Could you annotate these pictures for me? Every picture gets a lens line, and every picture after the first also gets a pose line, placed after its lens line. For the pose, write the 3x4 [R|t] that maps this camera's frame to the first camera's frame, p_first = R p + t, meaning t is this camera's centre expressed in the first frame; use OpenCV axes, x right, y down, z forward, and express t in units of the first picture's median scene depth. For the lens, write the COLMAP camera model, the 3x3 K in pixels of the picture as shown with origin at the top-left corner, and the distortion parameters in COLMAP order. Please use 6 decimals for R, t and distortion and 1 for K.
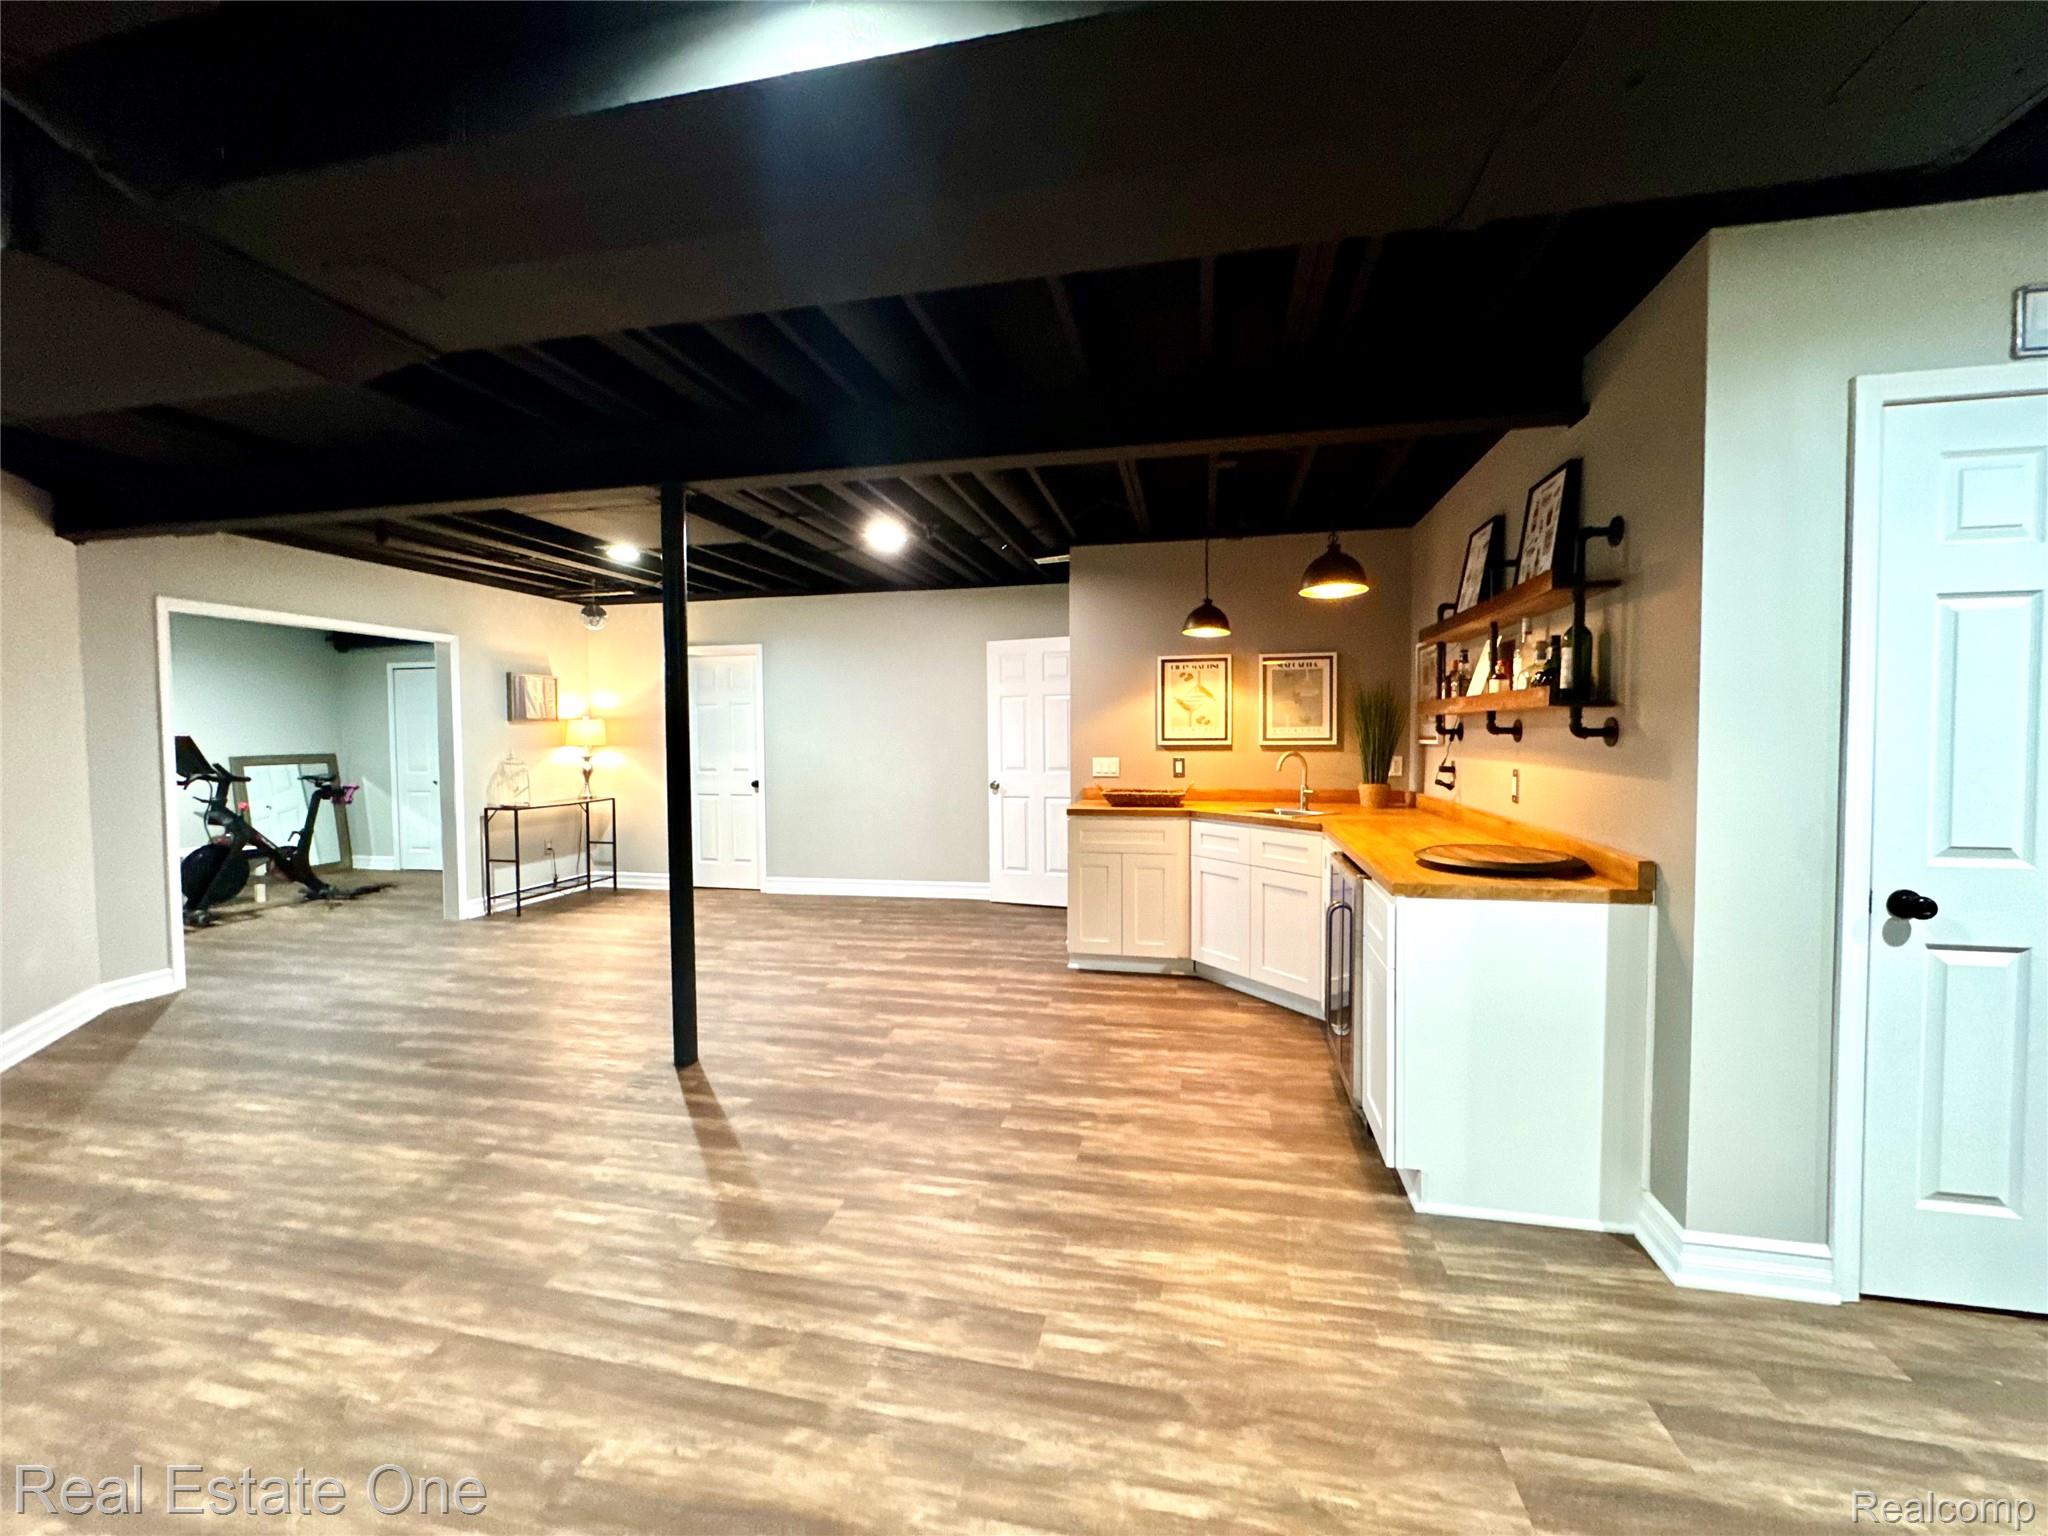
lens RADIAL K [[821.3, 0, 1019.6], [0, 821.3, 761.6], [0, 0, 1]] dist [-0.002951, 0.000527]
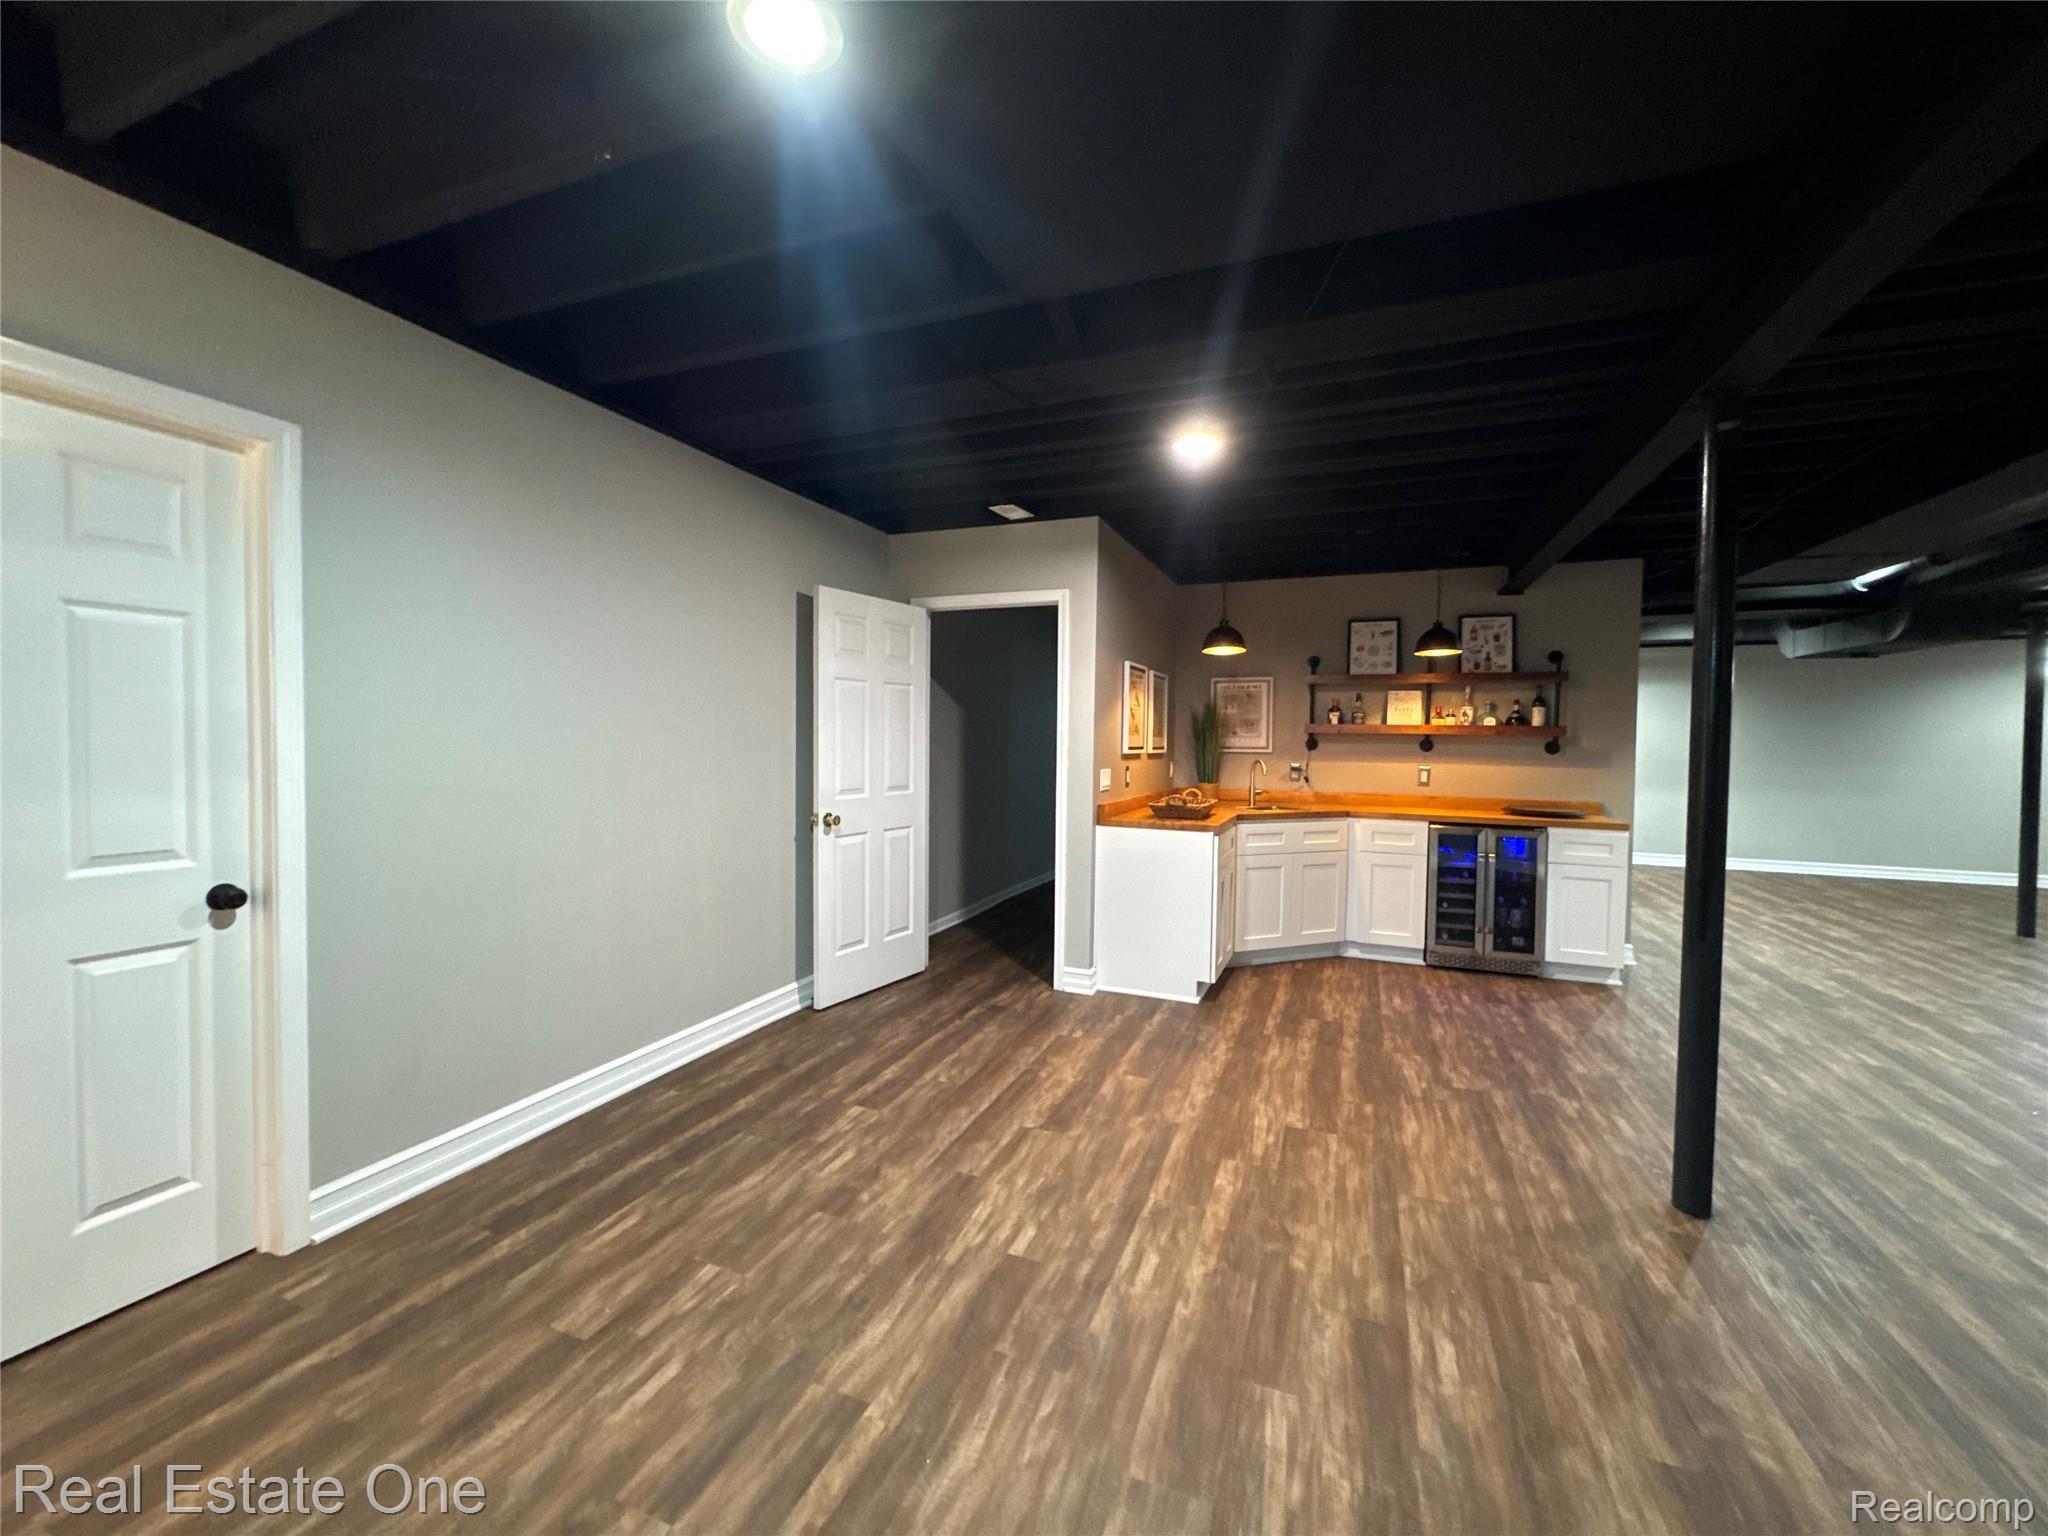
lens RADIAL K [[821.3, 0, 1023.8], [0, 821.3, 764.7], [0, 0, 1]] dist [-0.002951, 0.000527]
pose [[0.163249, -0.020257, 0.986377, -0.926124], [0.019338, 0.999663, 0.017330, -0.031345], [-0.986395, 0.016245, 0.163586, 1.125770]]
